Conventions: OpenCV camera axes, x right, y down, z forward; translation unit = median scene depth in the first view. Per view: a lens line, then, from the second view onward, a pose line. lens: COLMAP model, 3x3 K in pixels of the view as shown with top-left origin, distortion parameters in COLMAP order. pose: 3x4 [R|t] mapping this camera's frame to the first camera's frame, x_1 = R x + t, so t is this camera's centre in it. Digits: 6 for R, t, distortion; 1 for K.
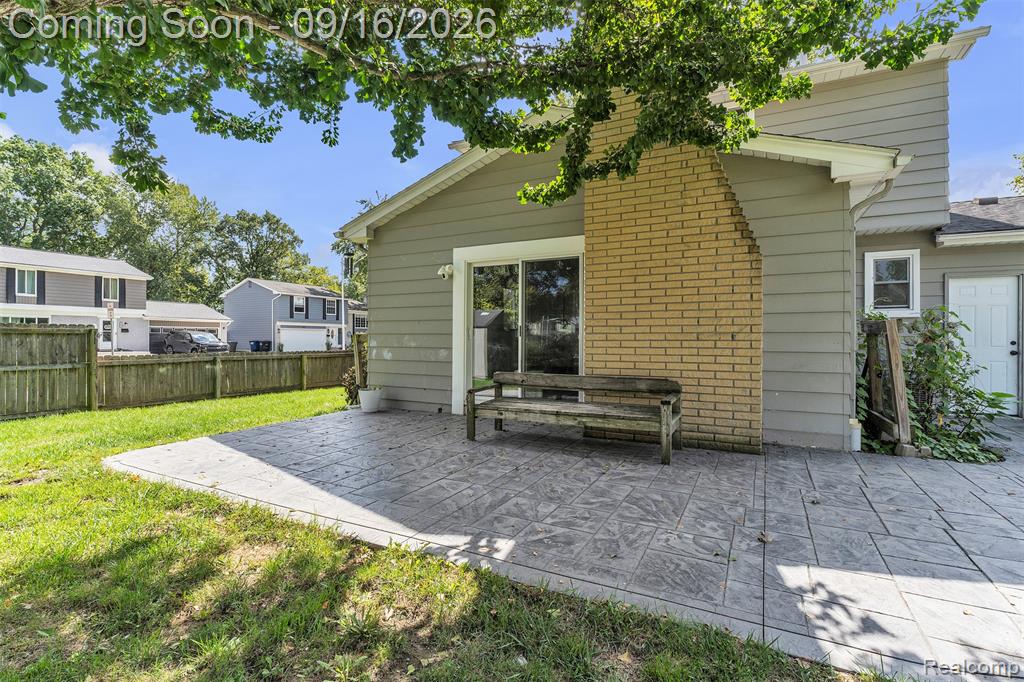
lens RADIAL K [[475.2, 0, 512.0], [0, 475.2, 341.0], [0, 0, 1]] dist [-0.012978, 0.000169]
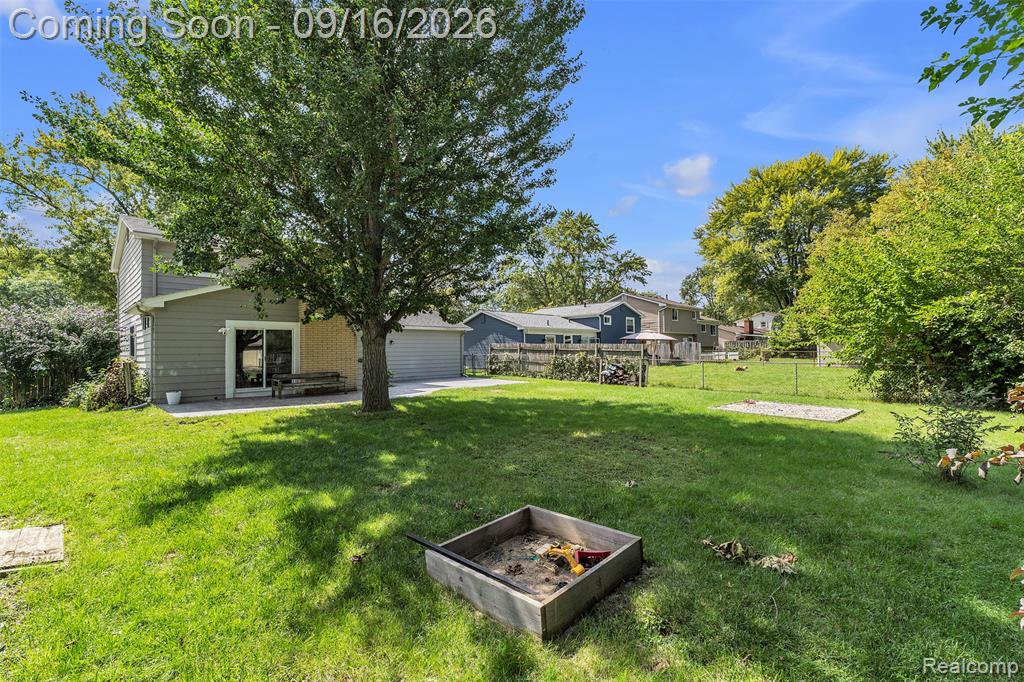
lens RADIAL K [[462.6, 0, 542.0], [0, 462.6, 339.8], [0, 0, 1]] dist [0.003979, 0.000510]
pose [[0.243363, 0.013587, 0.969840, -1.738653], [0.015884, 0.999712, -0.017991, -0.046399], [-0.969805, 0.019783, 0.243077, -0.845667]]
